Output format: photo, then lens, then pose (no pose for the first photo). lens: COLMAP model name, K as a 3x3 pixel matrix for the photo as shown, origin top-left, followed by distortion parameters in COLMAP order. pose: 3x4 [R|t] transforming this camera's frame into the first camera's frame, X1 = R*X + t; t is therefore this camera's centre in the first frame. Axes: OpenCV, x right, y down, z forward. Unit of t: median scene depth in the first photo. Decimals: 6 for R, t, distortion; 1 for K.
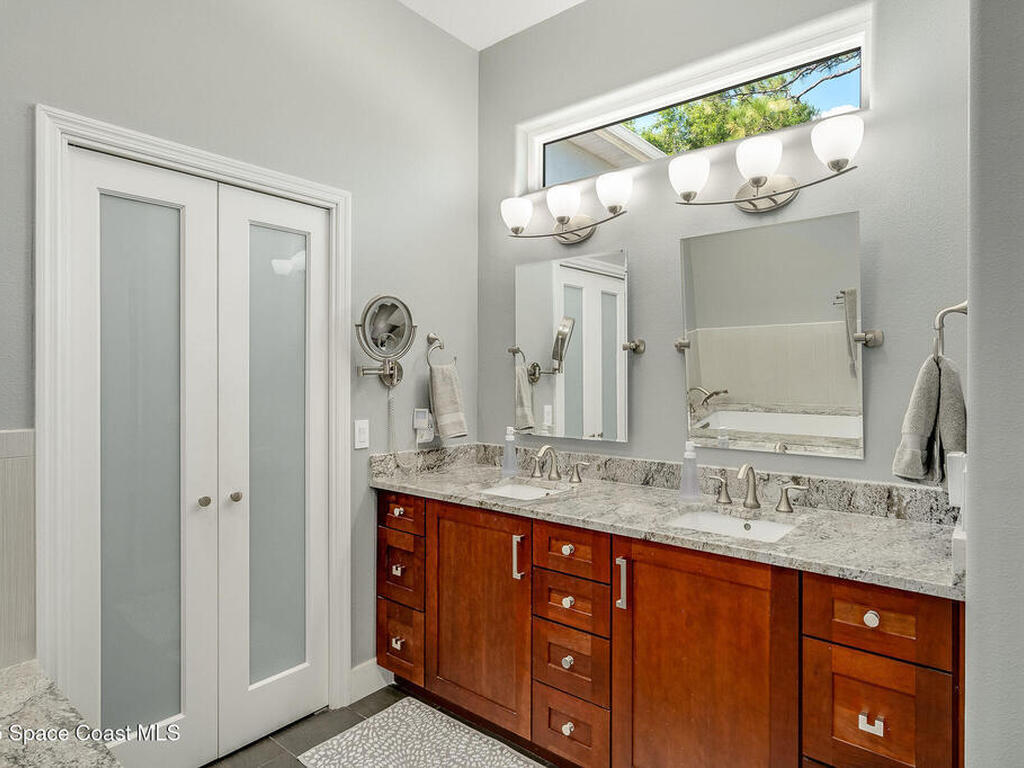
lens RADIAL K [[603.7, 0, 535.5], [0, 603.7, 377.1], [0, 0, 1]] dist [-0.004629, -0.001432]
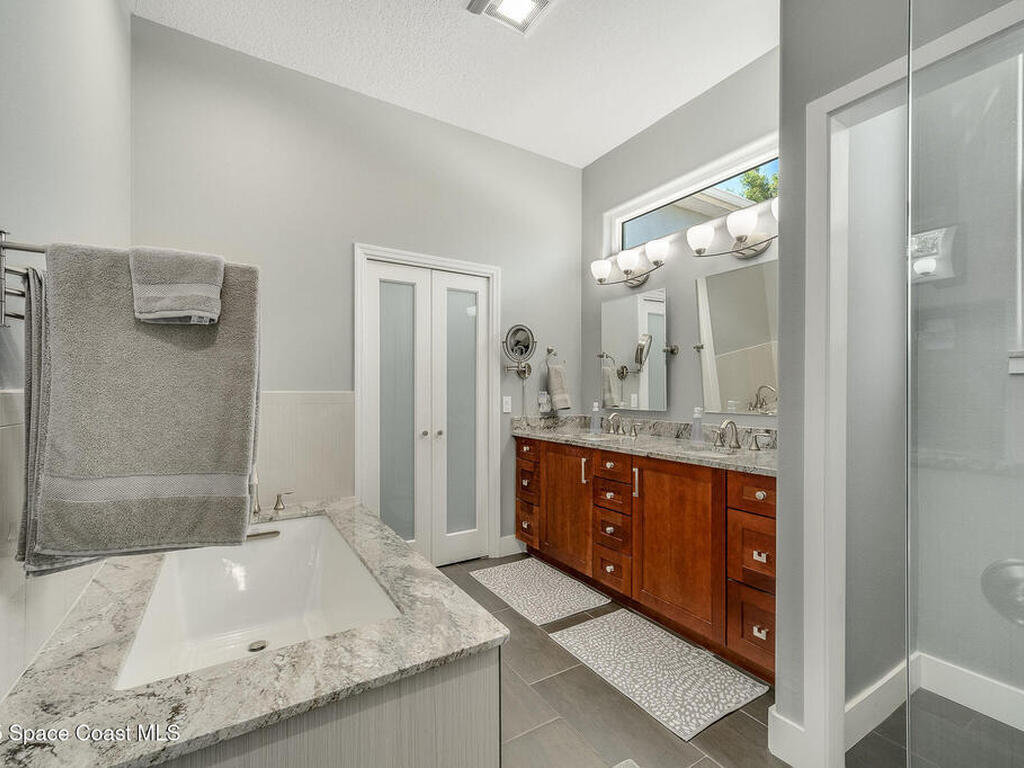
lens RADIAL K [[455.1, 0, 516.2], [0, 455.1, 384.1], [0, 0, 1]] dist [-0.001836, -0.000341]
pose [[0.945989, -0.005689, -0.324148, 0.167095], [0.002568, 0.999946, -0.010057, 0.049384], [0.324188, 0.008681, 0.945953, -0.240841]]
